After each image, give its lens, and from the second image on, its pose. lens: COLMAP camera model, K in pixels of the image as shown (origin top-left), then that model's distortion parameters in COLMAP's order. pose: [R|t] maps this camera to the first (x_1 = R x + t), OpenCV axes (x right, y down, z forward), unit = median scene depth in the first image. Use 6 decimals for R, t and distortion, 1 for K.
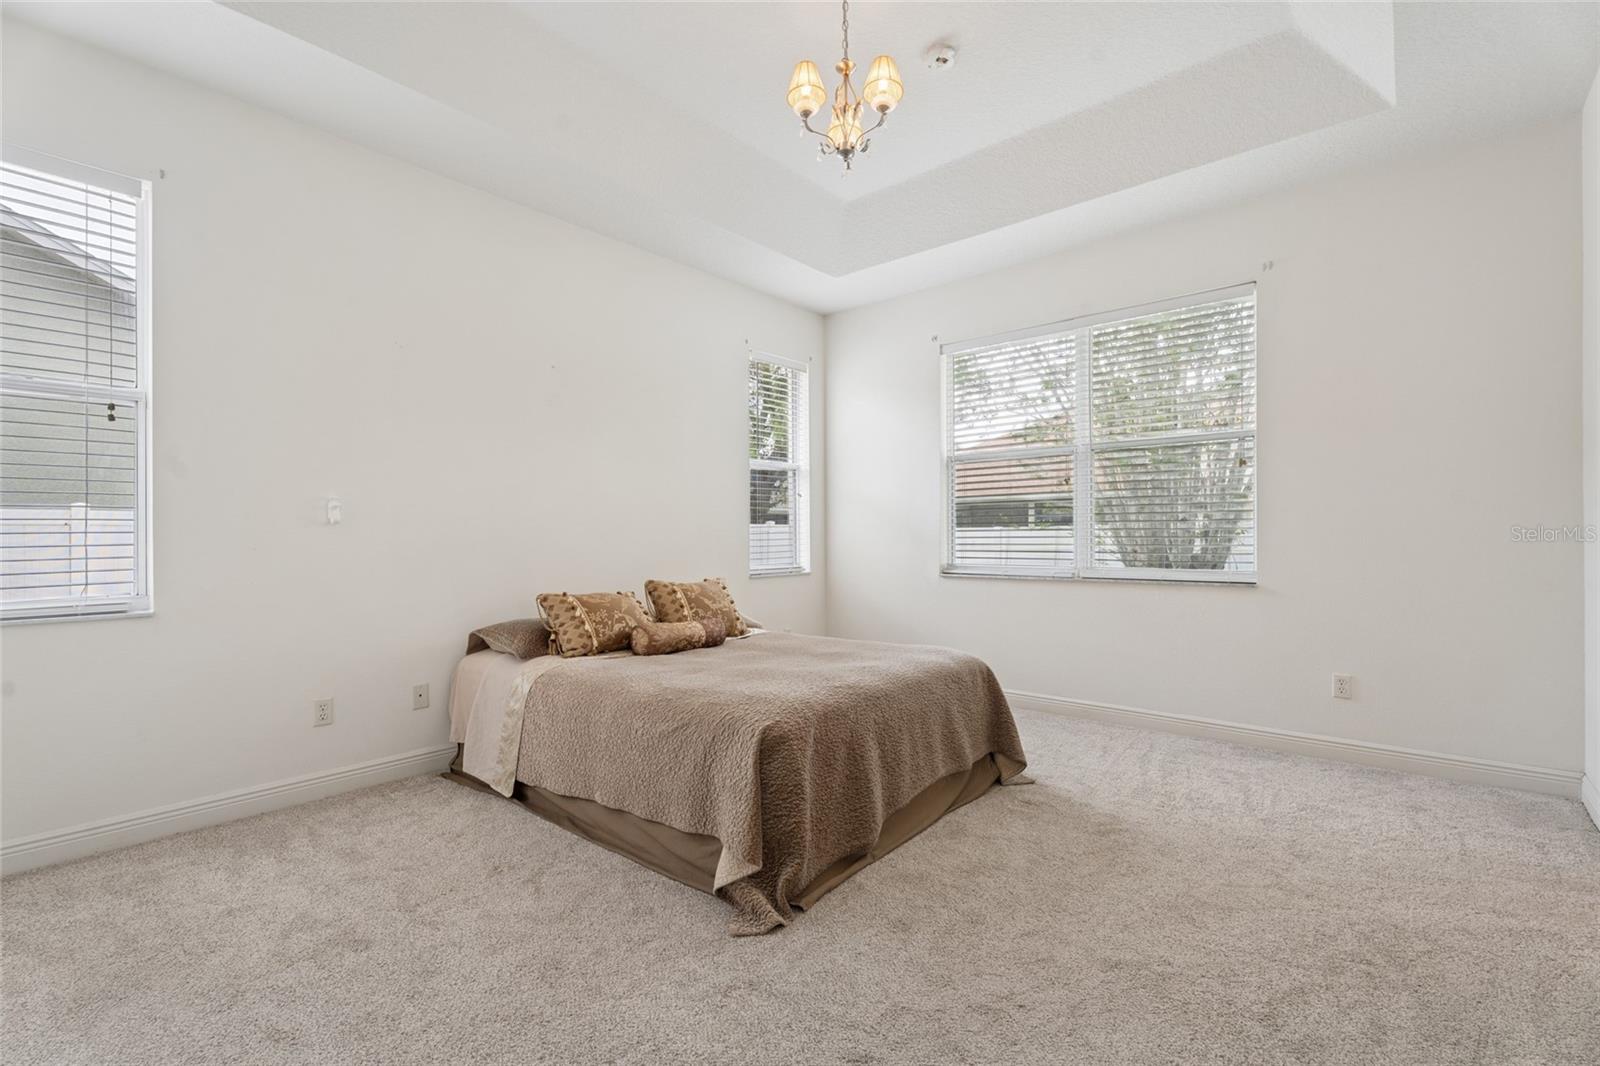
lens RADIAL K [[713.1, 0, 795.0], [0, 713.1, 535.9], [0, 0, 1]] dist [-0.004314, 0.000351]
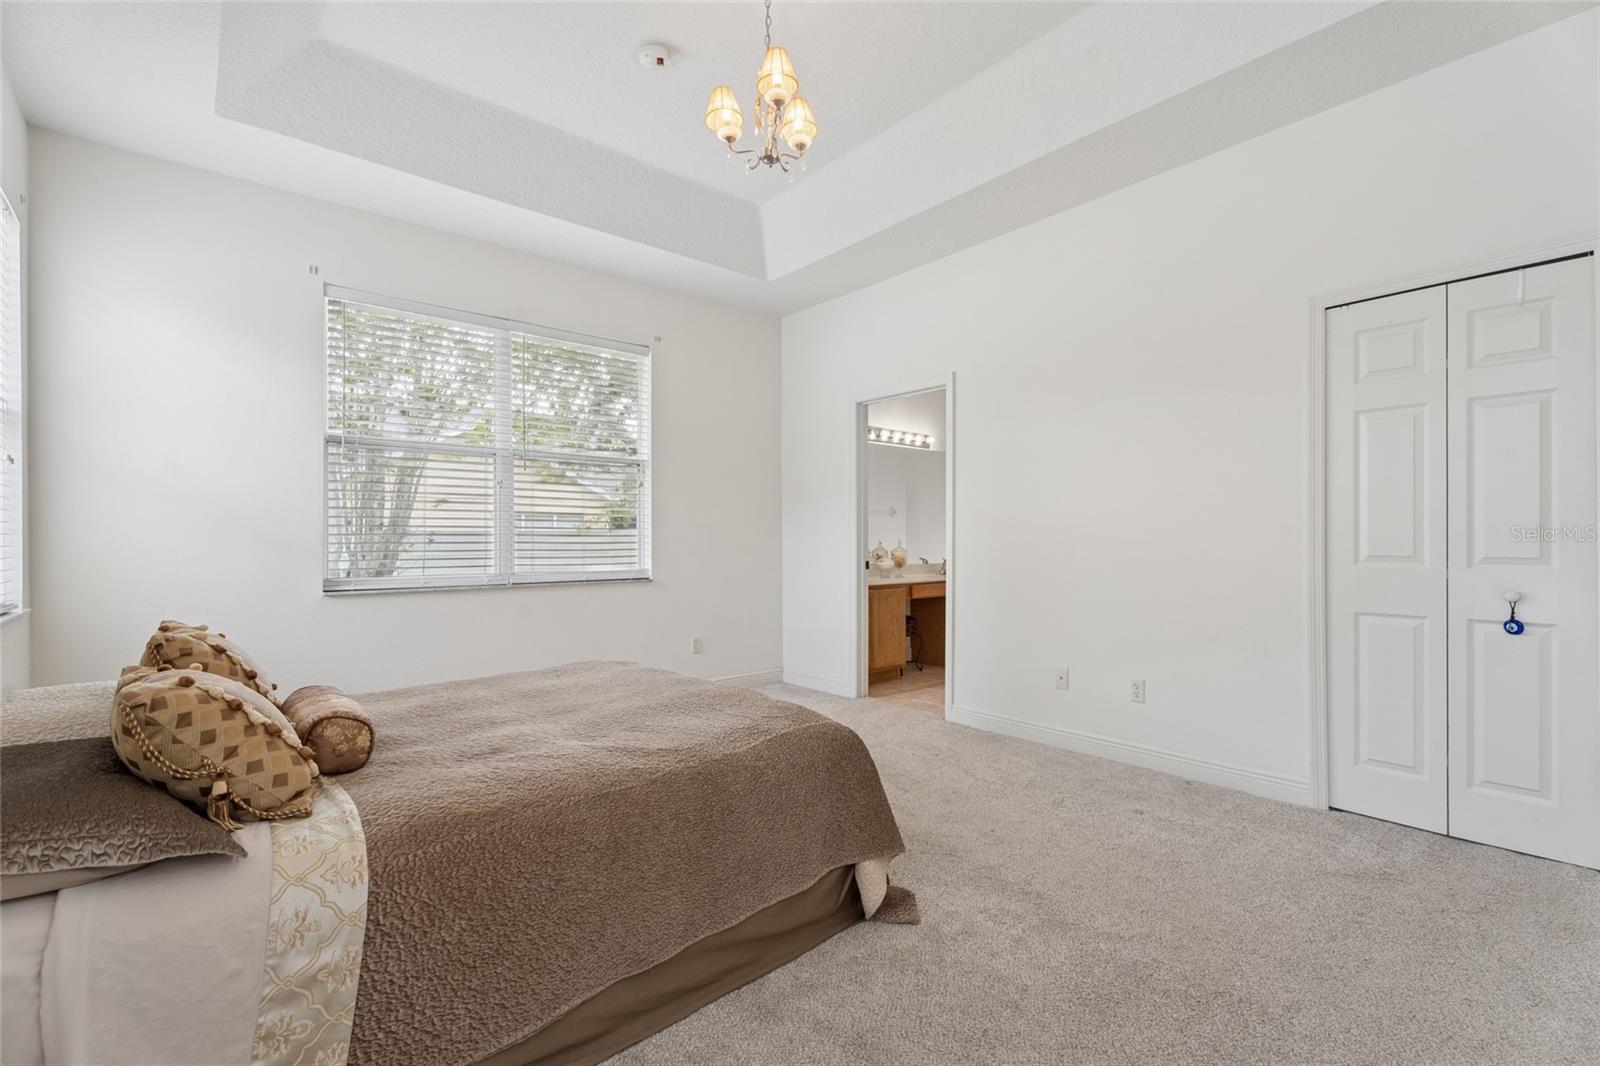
lens RADIAL K [[713.1, 0, 801.9], [0, 713.1, 535.1], [0, 0, 1]] dist [-0.004314, 0.000351]
pose [[0.133255, 0.012214, 0.991006, -0.607739], [0.002427, 0.999917, -0.012650, 0.005796], [-0.991079, 0.004091, 0.133214, 0.547680]]
